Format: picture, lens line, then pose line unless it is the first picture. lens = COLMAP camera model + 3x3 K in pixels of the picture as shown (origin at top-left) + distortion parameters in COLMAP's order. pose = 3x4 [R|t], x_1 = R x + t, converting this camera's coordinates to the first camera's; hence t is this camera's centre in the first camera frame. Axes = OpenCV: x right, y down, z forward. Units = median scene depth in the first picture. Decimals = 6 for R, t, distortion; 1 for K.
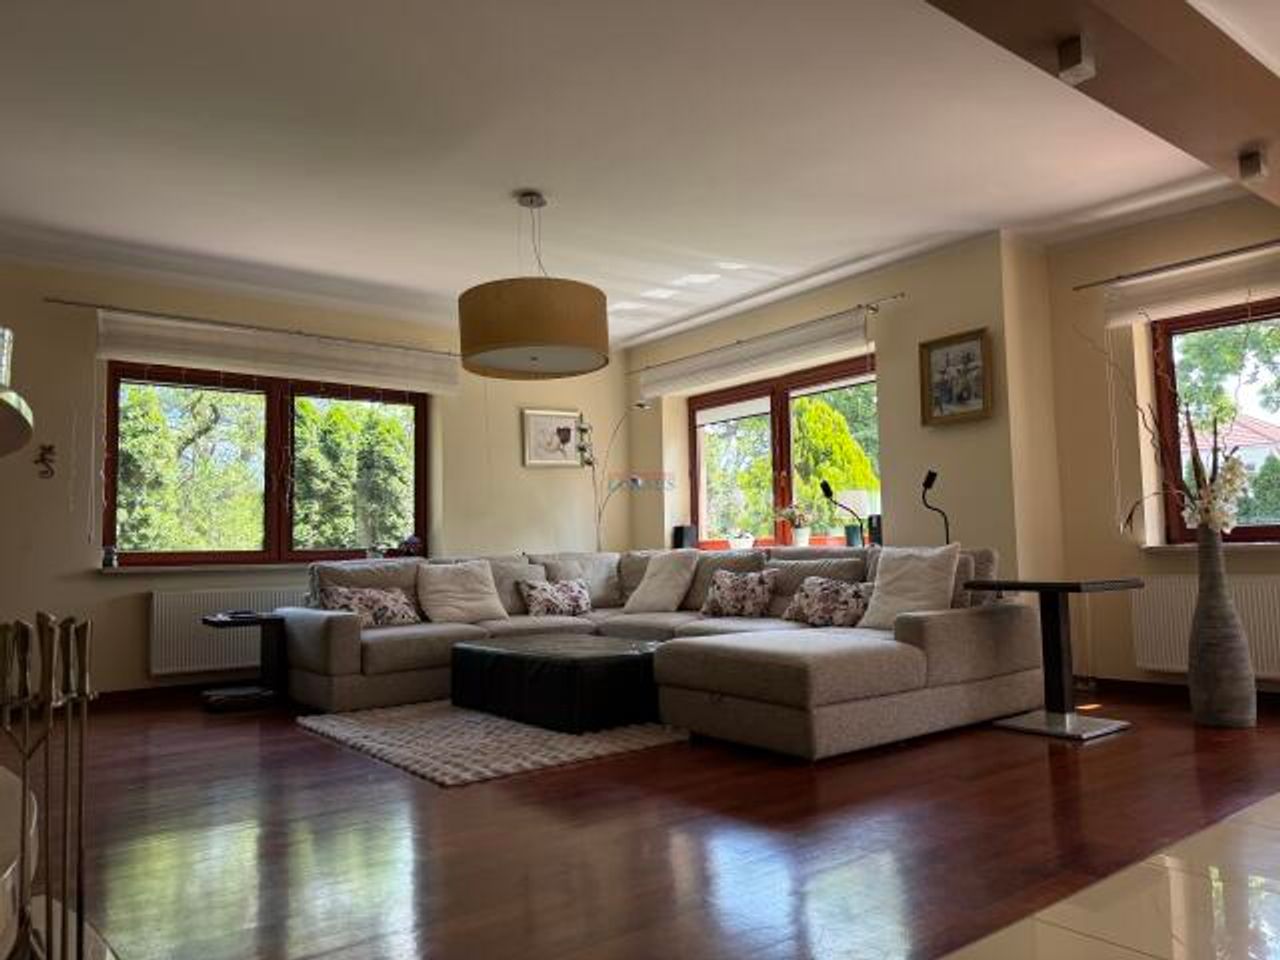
lens RADIAL K [[893.3, 0, 640.0], [0, 893.3, 480.0], [0, 0, 1]] dist [0.091295, 0.000177]
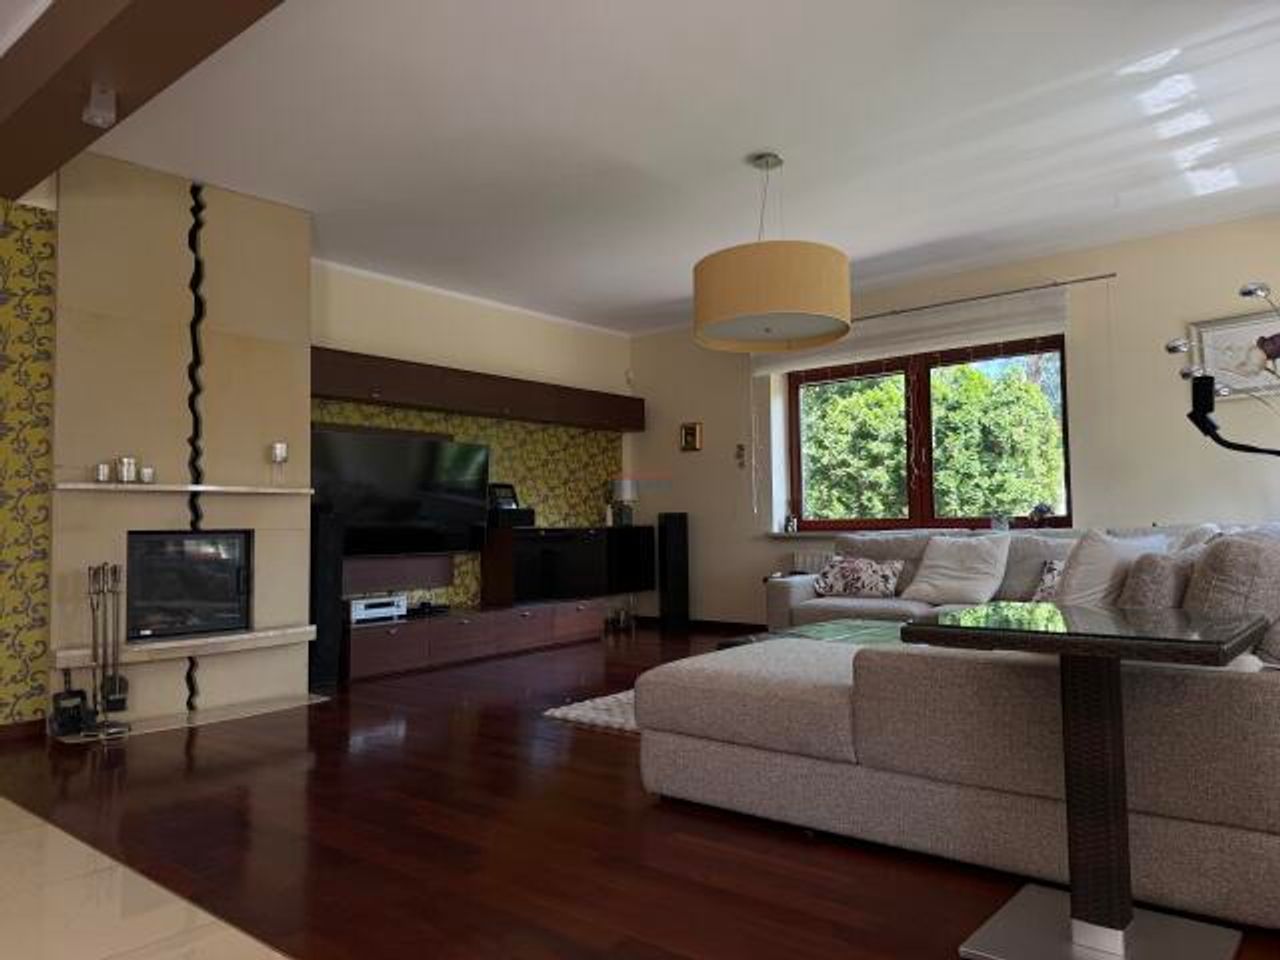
lens RADIAL K [[921.0, 0, 640.0], [0, 921.0, 480.0], [0, 0, 1]] dist [-0.034220, -0.000324]
pose [[0.200846, -0.035074, -0.978995, 0.551988], [0.091434, 0.995667, -0.016913, 0.020044], [0.975347, -0.086117, 0.203182, 0.452018]]
